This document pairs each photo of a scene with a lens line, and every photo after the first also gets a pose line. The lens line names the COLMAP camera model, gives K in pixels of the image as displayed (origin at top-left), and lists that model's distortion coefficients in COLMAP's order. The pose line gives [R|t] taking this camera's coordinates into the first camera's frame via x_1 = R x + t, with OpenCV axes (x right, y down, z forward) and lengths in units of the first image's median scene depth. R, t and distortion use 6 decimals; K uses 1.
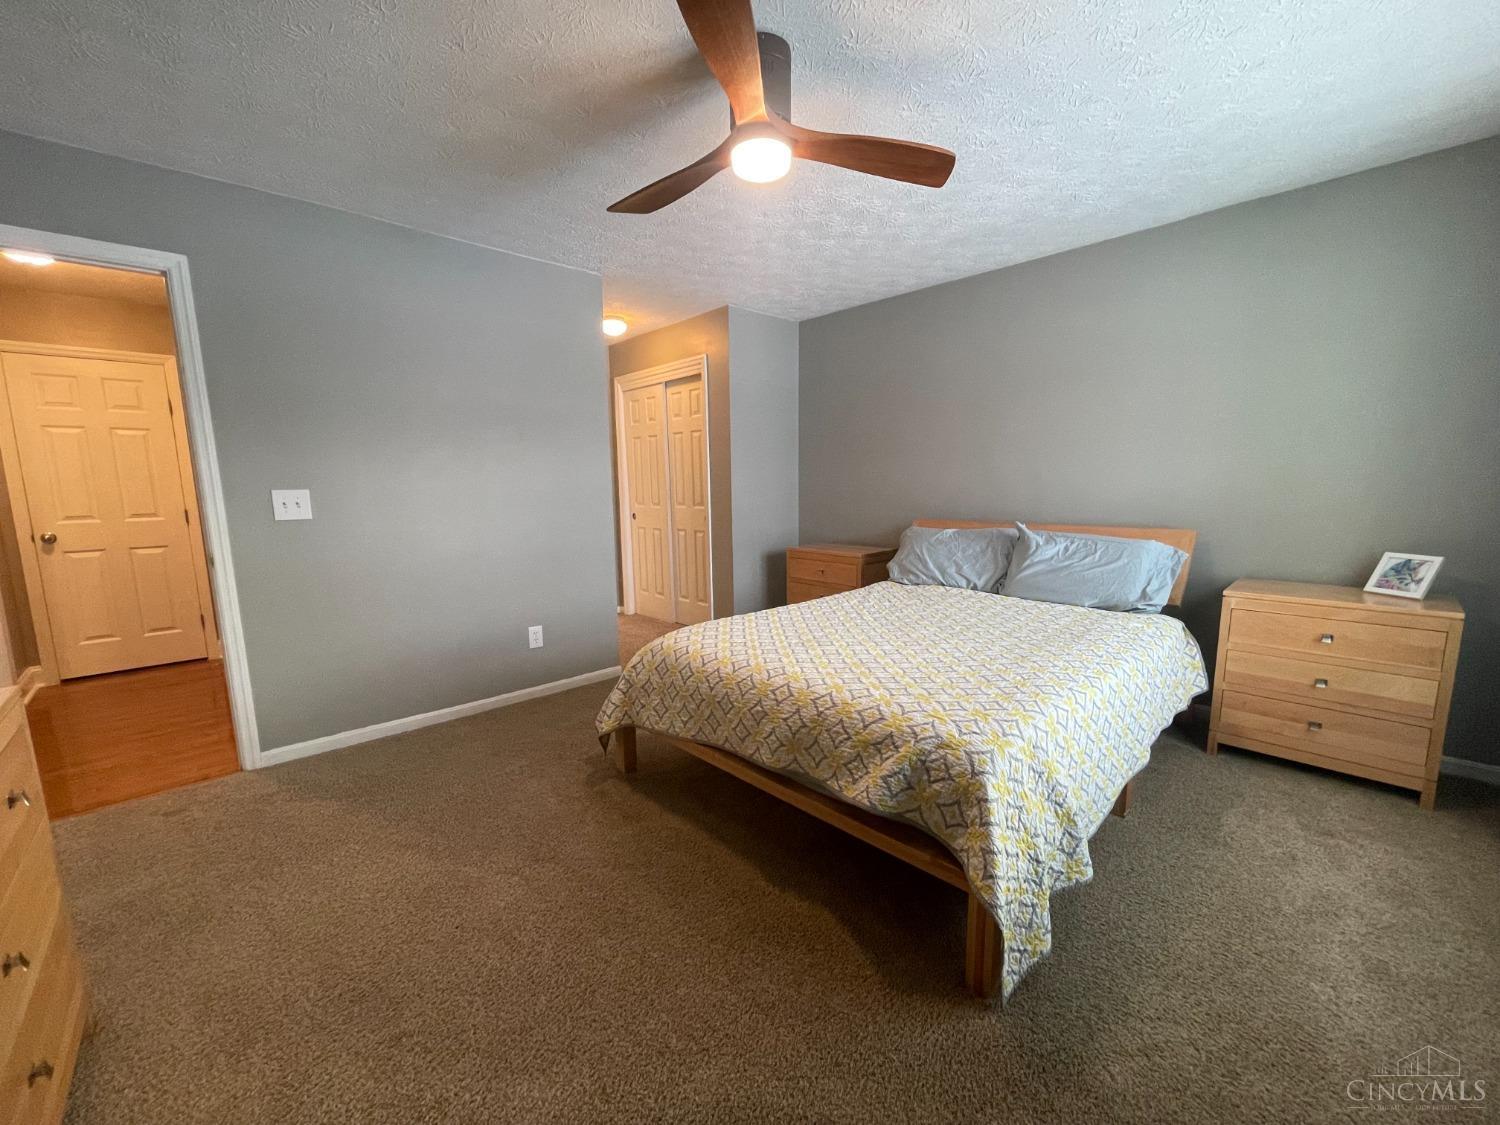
lens RADIAL K [[605.8, 0, 751.9], [0, 605.8, 569.6], [0, 0, 1]] dist [0.001085, 0.000059]
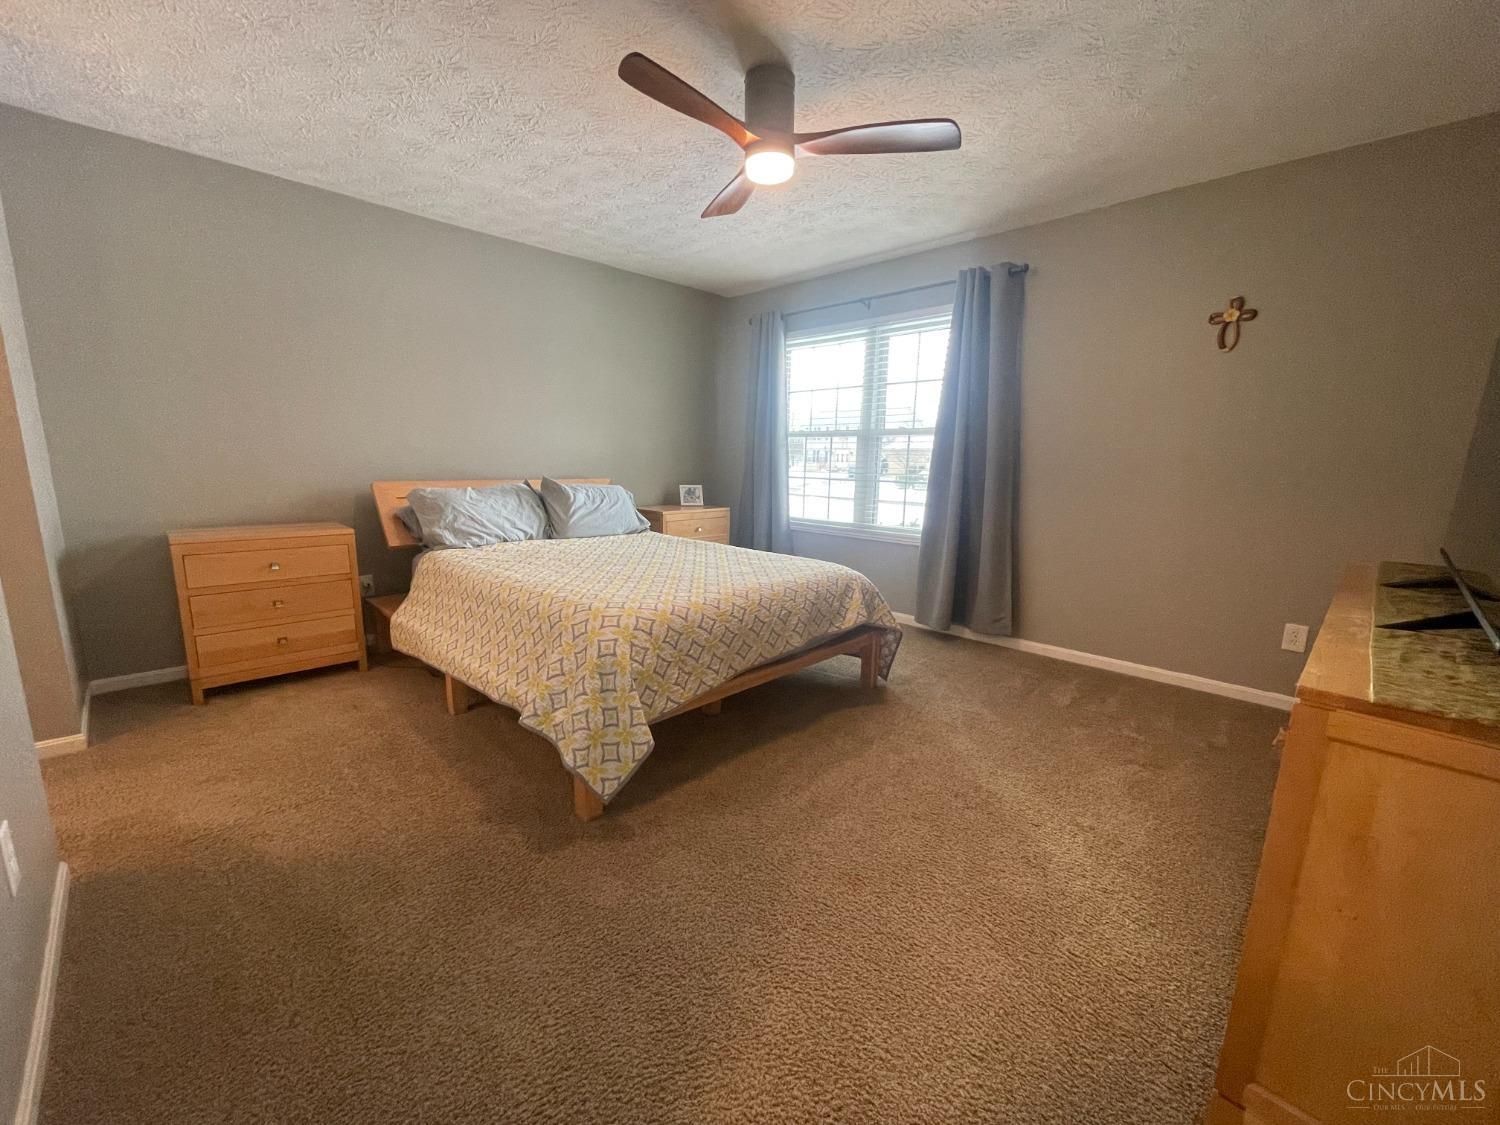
lens RADIAL K [[605.8, 0, 751.9], [0, 605.8, 569.6], [0, 0, 1]] dist [0.001085, 0.000059]
pose [[-0.038797, -0.166287, 0.985314, -1.027063], [0.128857, 0.976991, 0.169956, -0.069294], [-0.990904, 0.133558, -0.016477, 0.900132]]
